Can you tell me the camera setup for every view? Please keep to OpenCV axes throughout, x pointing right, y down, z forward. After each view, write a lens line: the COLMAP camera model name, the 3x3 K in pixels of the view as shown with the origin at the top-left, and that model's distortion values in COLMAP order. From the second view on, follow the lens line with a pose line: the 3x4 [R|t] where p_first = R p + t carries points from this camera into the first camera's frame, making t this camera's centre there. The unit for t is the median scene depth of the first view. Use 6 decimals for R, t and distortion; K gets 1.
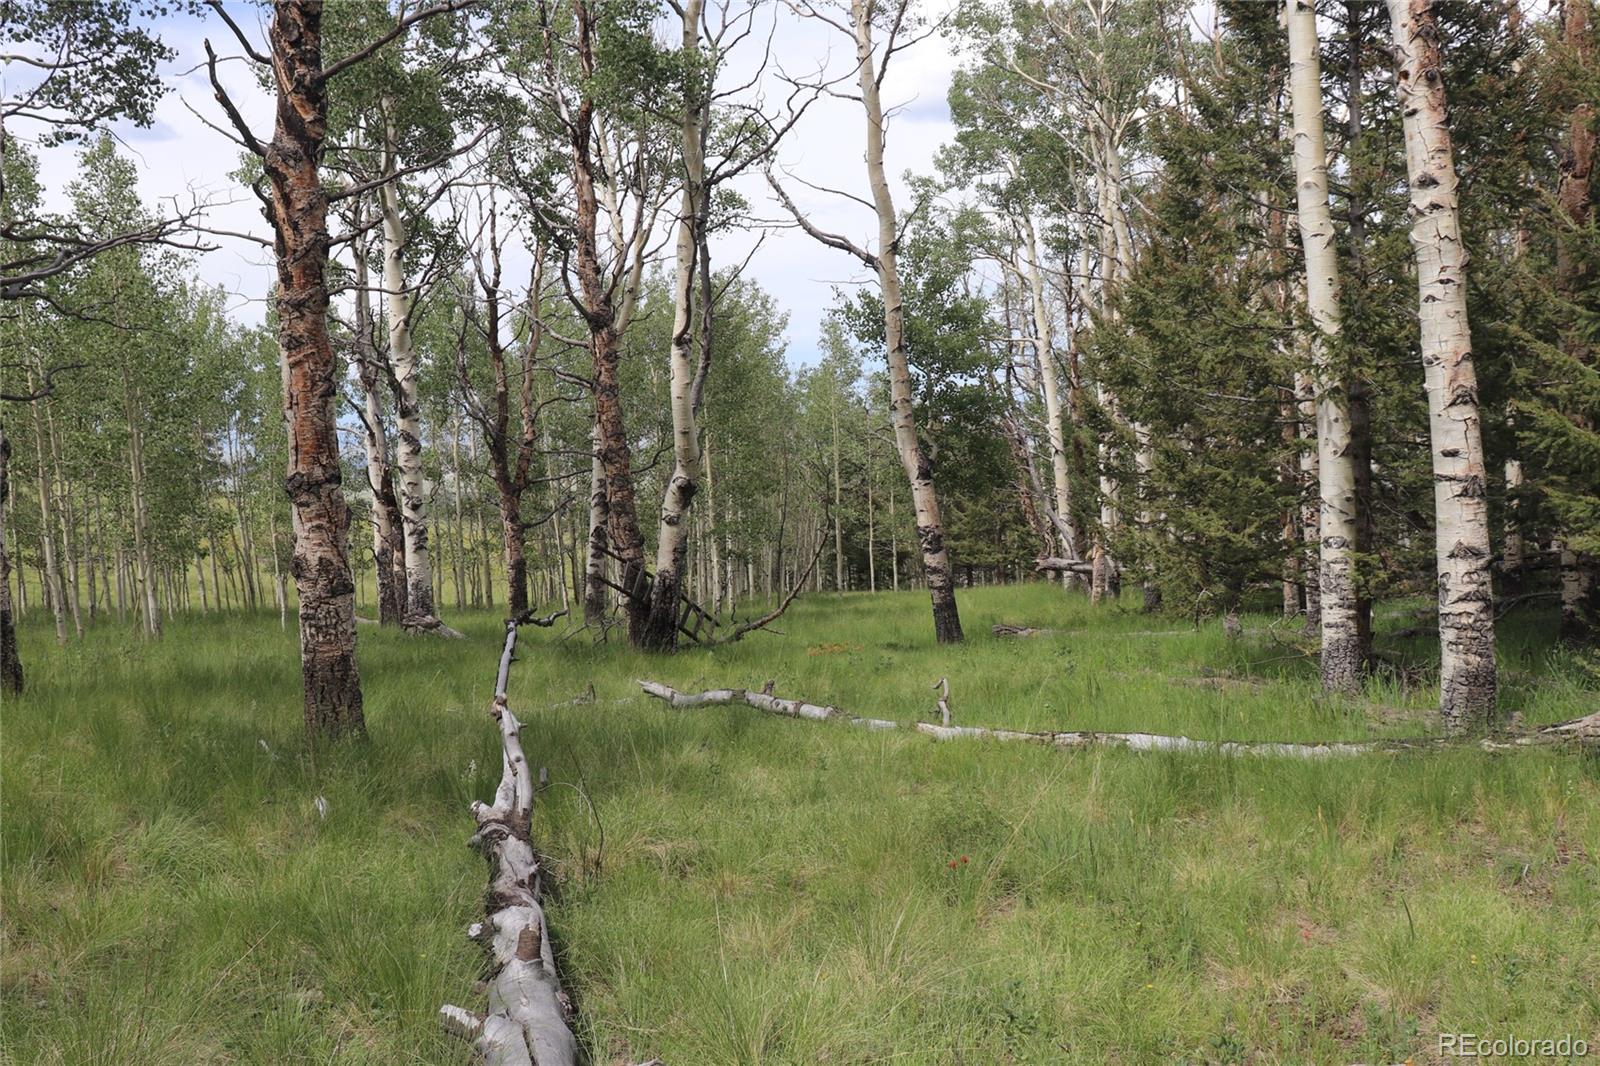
lens RADIAL K [[1339.0, 0, 776.0], [0, 1339.0, 529.8], [0, 0, 1]] dist [-0.179591, 0.169360]
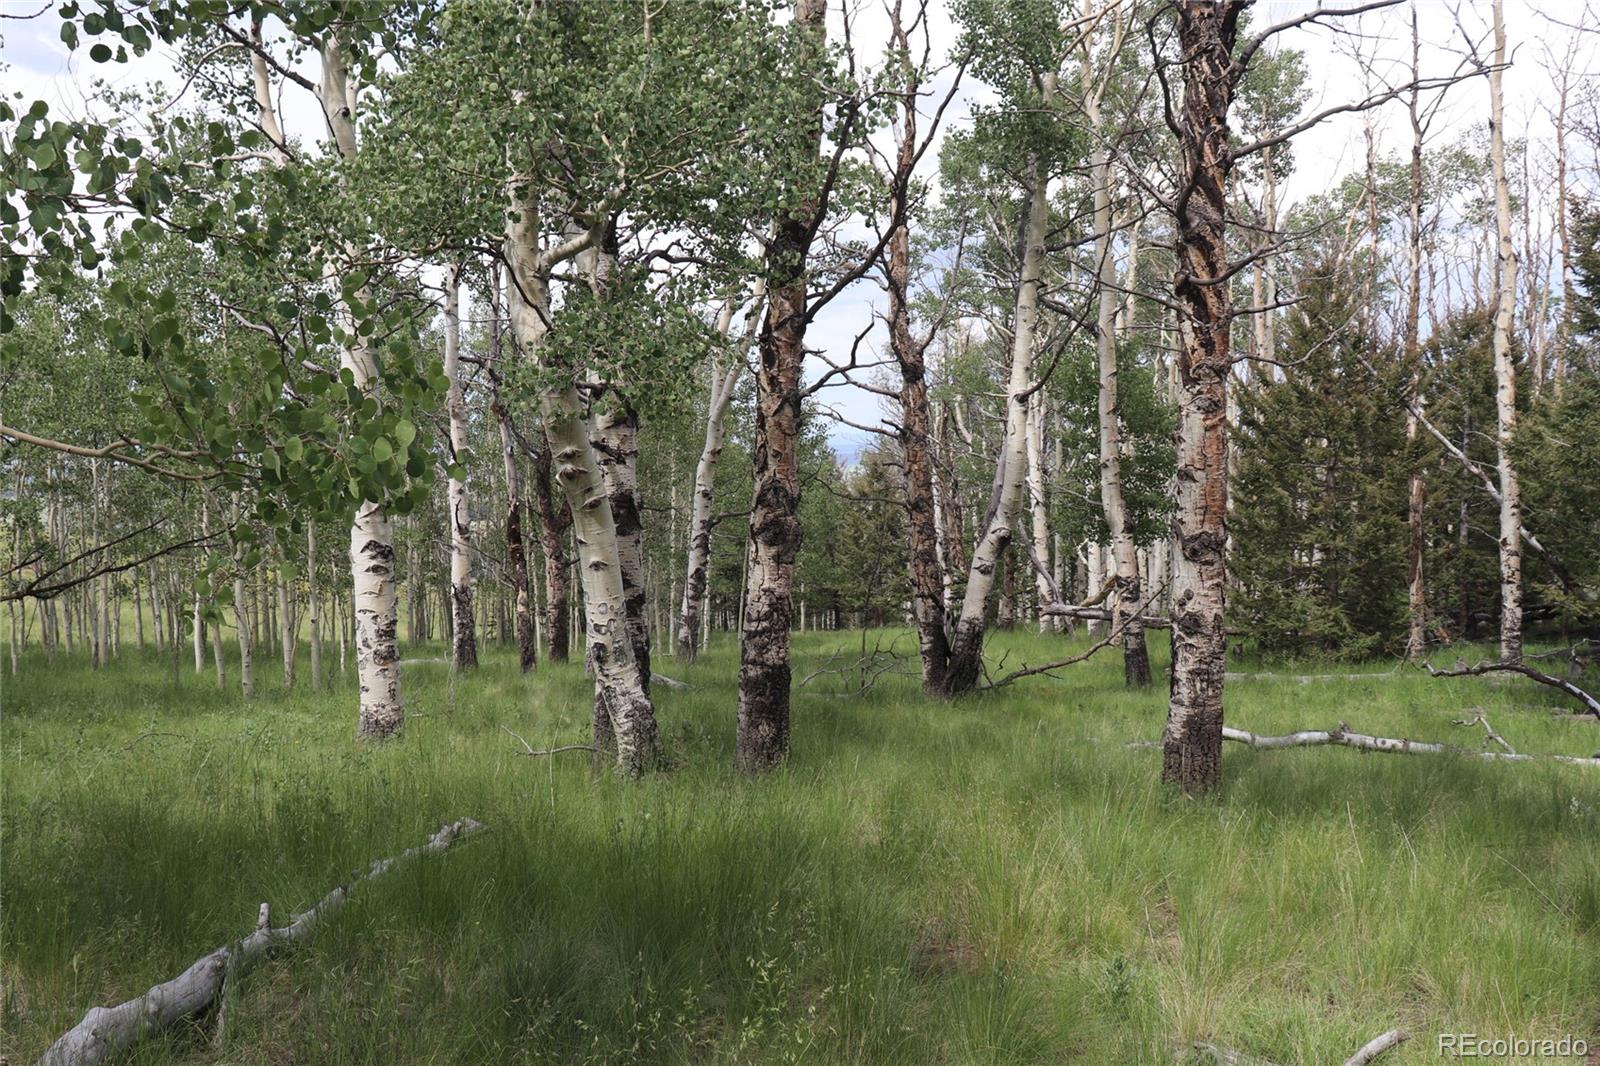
lens RADIAL K [[1339.0, 0, 776.0], [0, 1339.0, 529.8], [0, 0, 1]] dist [-0.179591, 0.169360]
pose [[0.970540, 0.024879, 0.239651, -0.591502], [-0.018367, 0.999400, -0.029368, -0.005502], [-0.240238, 0.024102, 0.970415, 0.047852]]
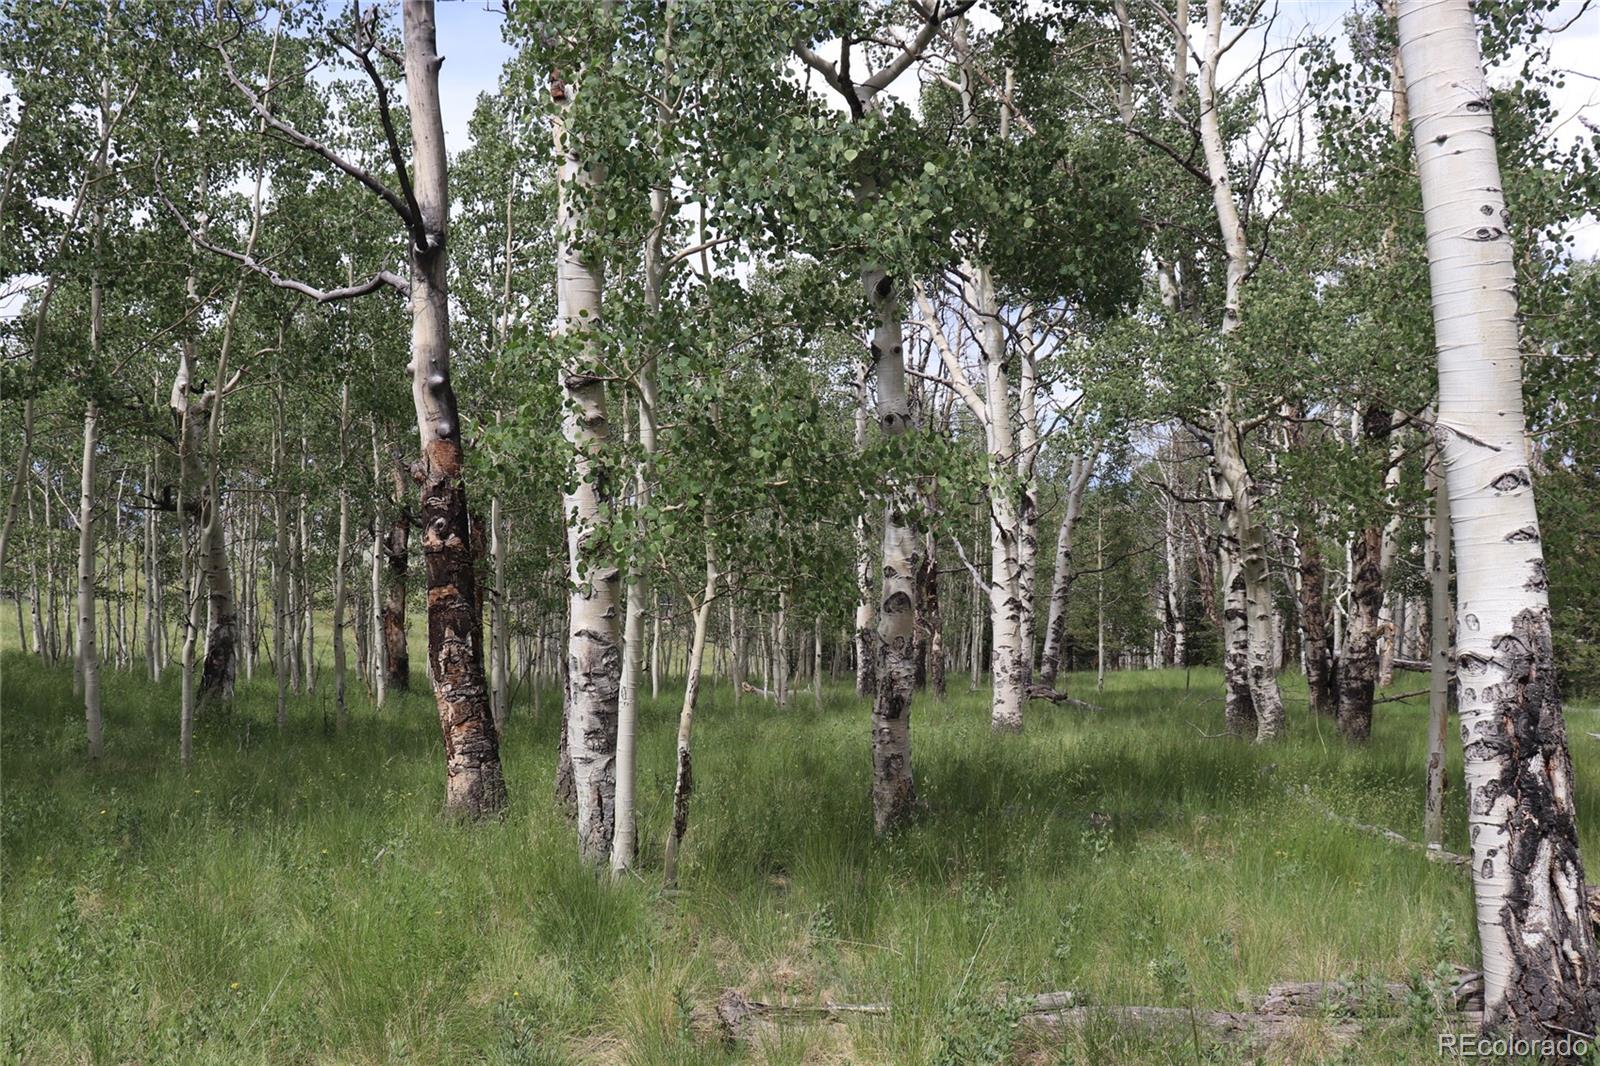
lens RADIAL K [[1339.0, 0, 776.0], [0, 1339.0, 529.8], [0, 0, 1]] dist [-0.179591, 0.169360]
pose [[0.988560, 0.040492, 0.145292, -1.049405], [-0.032074, 0.997694, -0.059819, -0.000307], [-0.147379, 0.054474, 0.987579, -0.257814]]
